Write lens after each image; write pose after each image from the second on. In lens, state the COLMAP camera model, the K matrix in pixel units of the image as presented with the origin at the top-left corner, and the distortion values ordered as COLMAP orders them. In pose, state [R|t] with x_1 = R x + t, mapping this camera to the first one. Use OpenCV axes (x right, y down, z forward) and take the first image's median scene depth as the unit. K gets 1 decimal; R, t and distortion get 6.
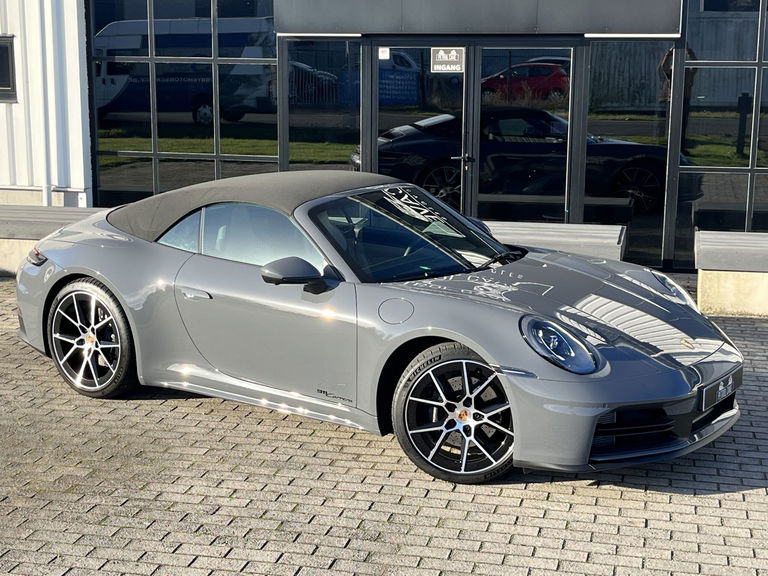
lens RADIAL K [[1202.3, 0, 354.5], [0, 1202.3, 286.1], [0, 0, 1]] dist [0.062371, 0.000000]
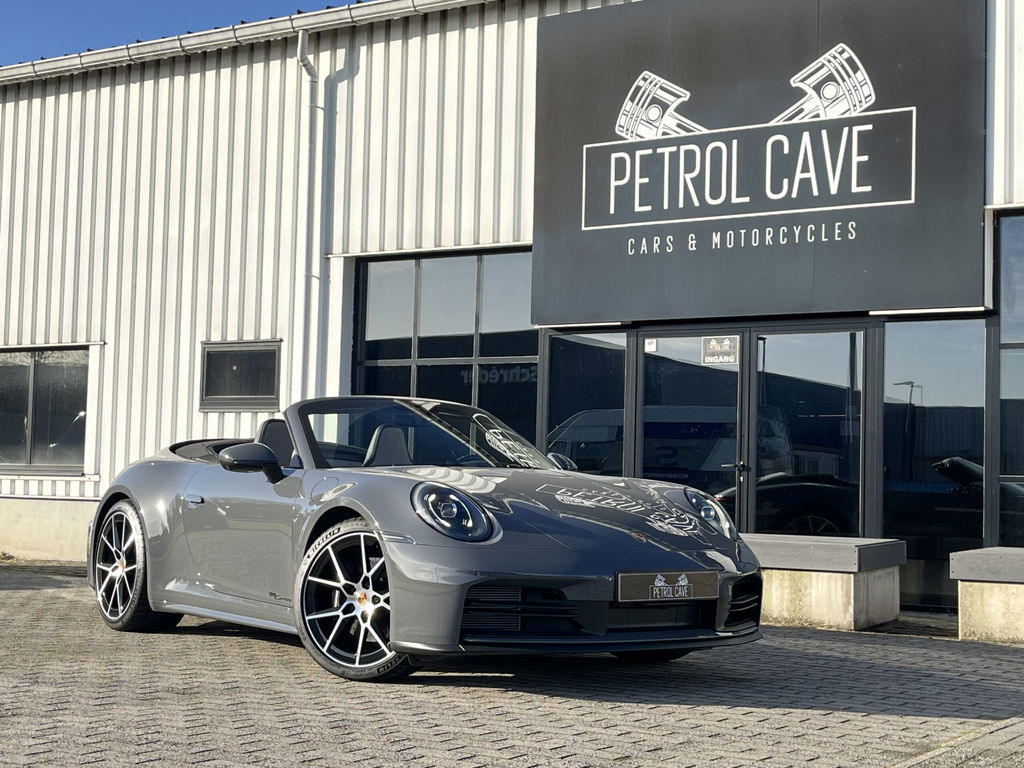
lens RADIAL K [[1553.3, 0, 519.8], [0, 1553.3, 389.5], [0, 0, 1]] dist [0.078777, 0.000000]
pose [[0.945915, -0.001623, -0.324410, 0.562890], [-0.085626, 0.963278, -0.254487, 0.237623], [0.312910, 0.268501, 0.911041, -0.036188]]
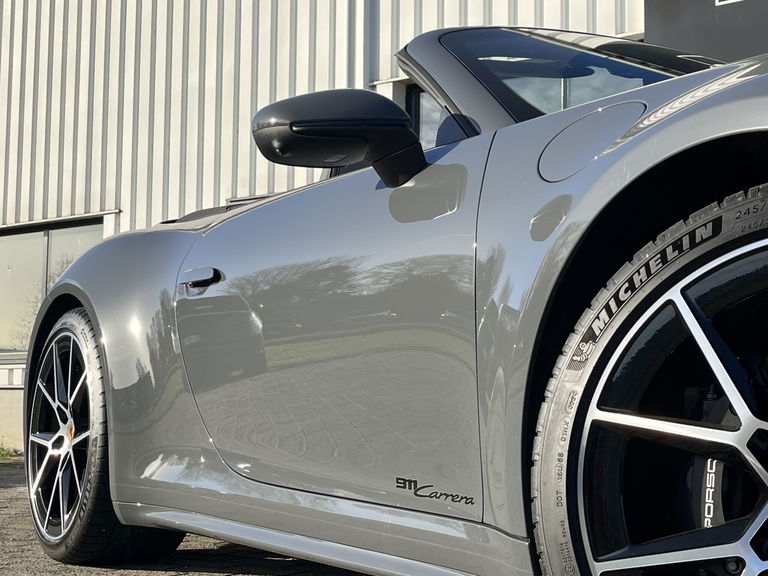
lens RADIAL K [[1165.0, 0, 380.4], [0, 1165.0, 292.0], [0, 0, 1]] dist [0.078777, 0.000000]
pose [[0.918300, -0.035268, -0.394312, 0.098346], [-0.086472, 0.954105, -0.286717, 0.139345], [0.386327, 0.297389, 0.873104, 0.770312]]
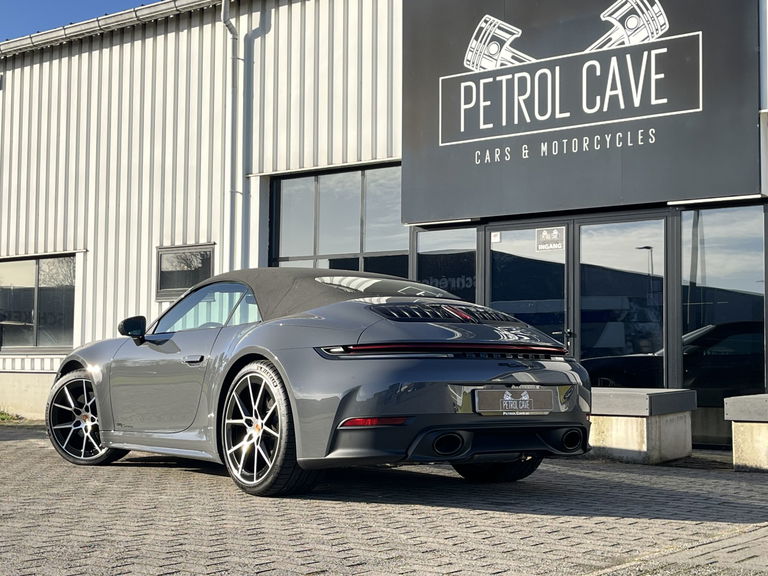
lens RADIAL K [[1171.6, 0, 384.9], [0, 1171.6, 286.5], [0, 0, 1]] dist [0.061215, 0.000000]
pose [[0.915999, -0.024044, -0.400459, 0.658815], [-0.086901, 0.962611, -0.256571, 0.225728], [0.391655, 0.269819, 0.879661, 0.151292]]
